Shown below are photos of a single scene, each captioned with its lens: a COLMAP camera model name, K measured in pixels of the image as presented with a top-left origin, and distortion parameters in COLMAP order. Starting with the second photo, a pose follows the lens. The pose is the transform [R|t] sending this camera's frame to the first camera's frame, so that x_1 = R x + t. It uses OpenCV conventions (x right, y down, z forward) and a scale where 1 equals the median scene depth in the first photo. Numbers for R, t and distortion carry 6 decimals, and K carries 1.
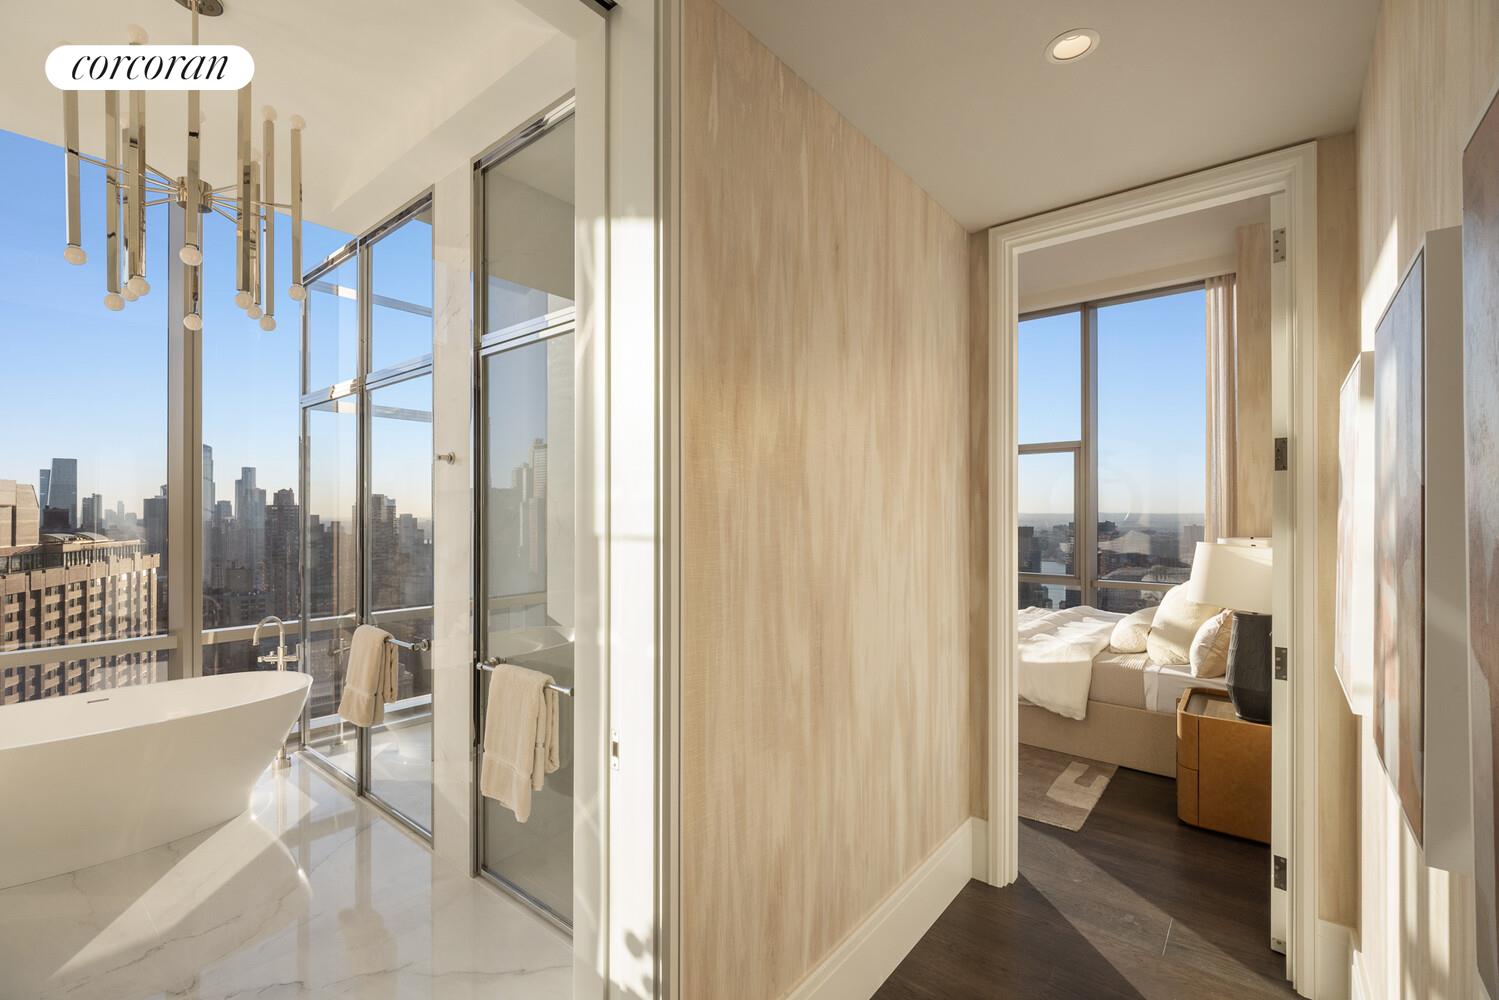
lens RADIAL K [[677.8, 0, 751.3], [0, 677.8, 504.1], [0, 0, 1]] dist [0.001274, 0.000324]
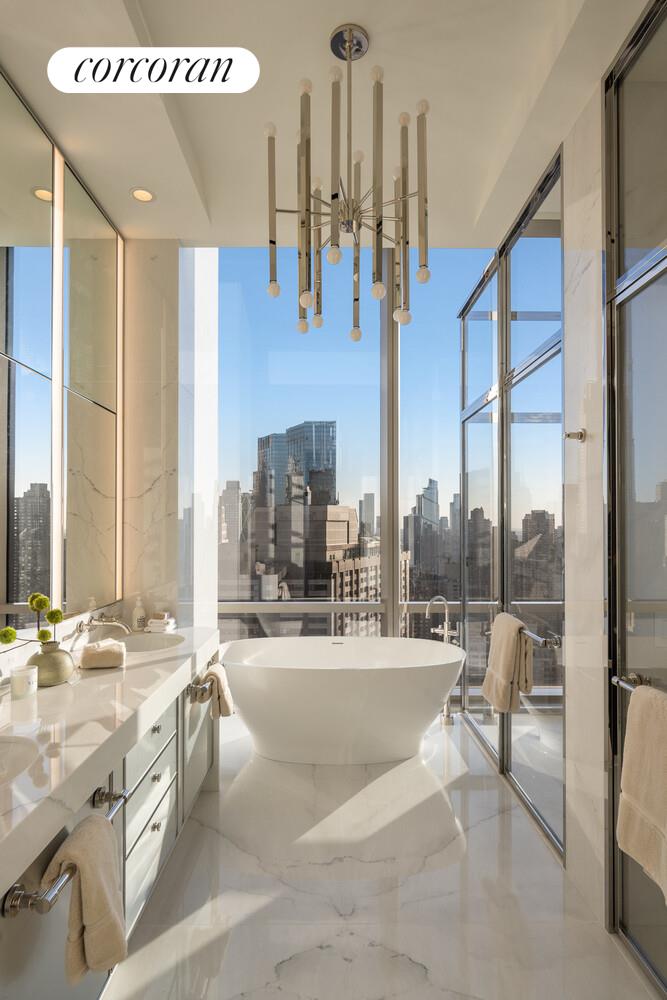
lens RADIAL K [[559.7, 0, 341.1], [0, 559.7, 518.7], [0, 0, 1]] dist [-0.005197, 0.000098]
pose [[0.663294, -0.005362, -0.748340, -0.081440], [0.003640, 0.999986, -0.003939, 0.032431], [0.748350, -0.000111, 0.663304, 0.215706]]
